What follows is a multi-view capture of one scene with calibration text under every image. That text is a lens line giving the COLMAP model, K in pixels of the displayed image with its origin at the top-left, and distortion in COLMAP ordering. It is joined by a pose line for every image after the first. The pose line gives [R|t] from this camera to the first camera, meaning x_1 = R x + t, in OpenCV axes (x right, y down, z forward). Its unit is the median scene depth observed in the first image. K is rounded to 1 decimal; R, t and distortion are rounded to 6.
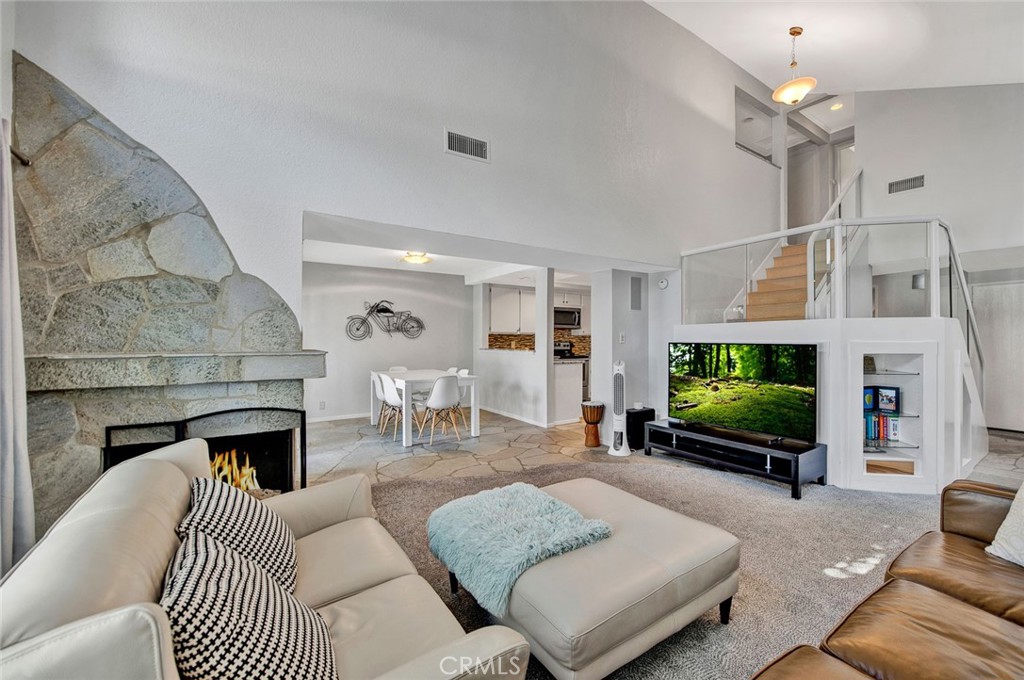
lens RADIAL K [[418.9, 0, 516.7], [0, 418.9, 331.2], [0, 0, 1]] dist [-0.008896, -0.000178]
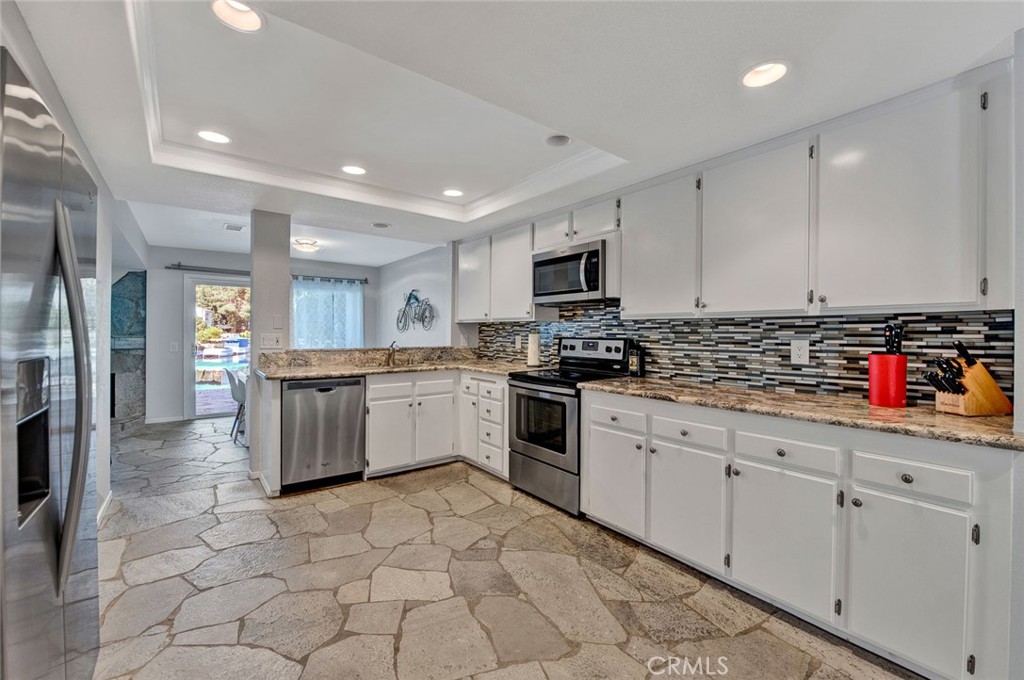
lens RADIAL K [[418.9, 0, 516.7], [0, 418.9, 331.2], [0, 0, 1]] dist [-0.008896, -0.000178]
pose [[0.076604, -0.000590, -0.997061, 0.866486], [0.017292, 0.999850, 0.000737, 0.030986], [0.996912, -0.017298, 0.076602, 1.630225]]
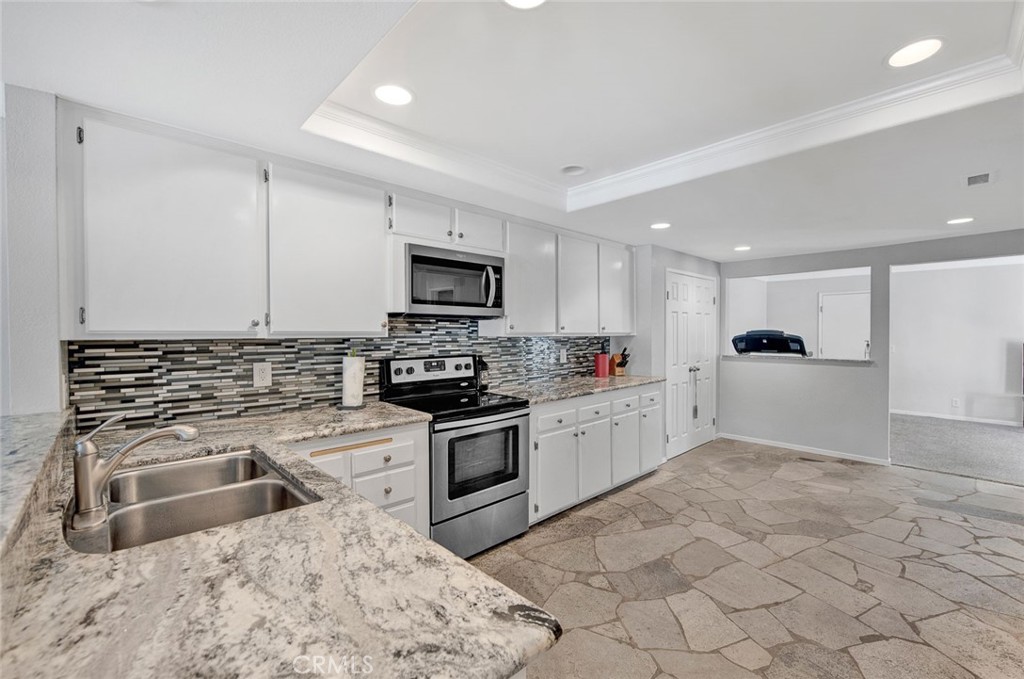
lens RADIAL K [[416.6, 0, 511.0], [0, 416.6, 350.1], [0, 0, 1]] dist [-0.019636, -0.000143]
pose [[0.987444, -0.034473, 0.154164, 0.190801], [0.029853, 0.999036, 0.032187, 0.020041], [-0.155125, -0.027180, 0.987521, 1.197035]]
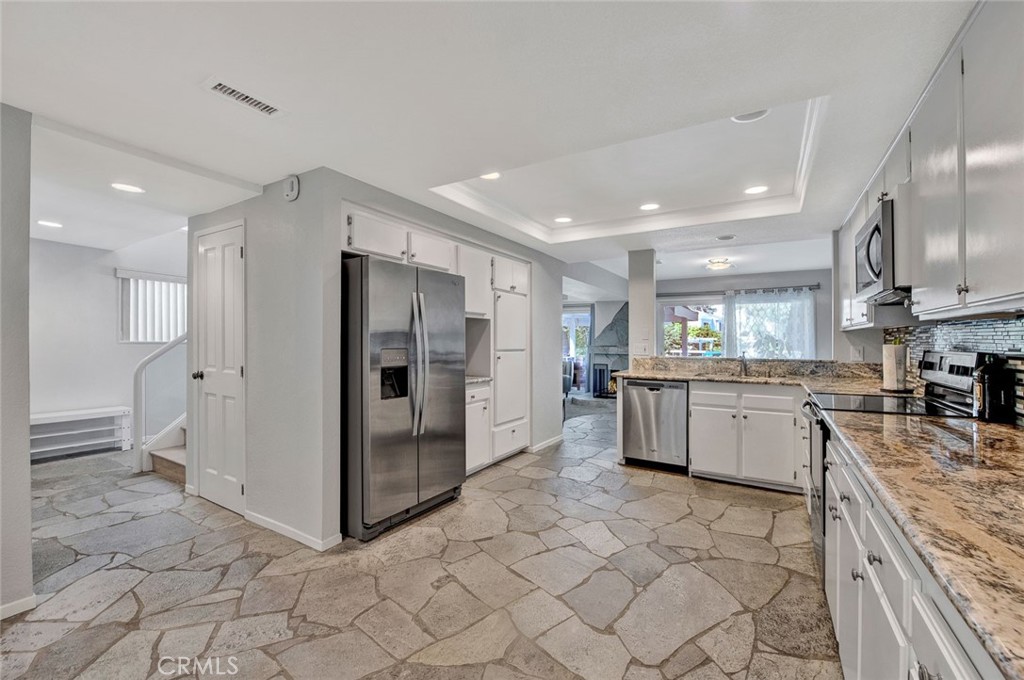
lens RADIAL K [[417.7, 0, 520.7], [0, 417.7, 342.3], [0, 0, 1]] dist [-0.021912, -0.000261]
pose [[-0.906251, -0.002766, -0.422731, 0.752610], [0.005419, 0.999820, -0.018160, 0.041757], [0.422705, -0.018749, -0.906073, 2.008671]]
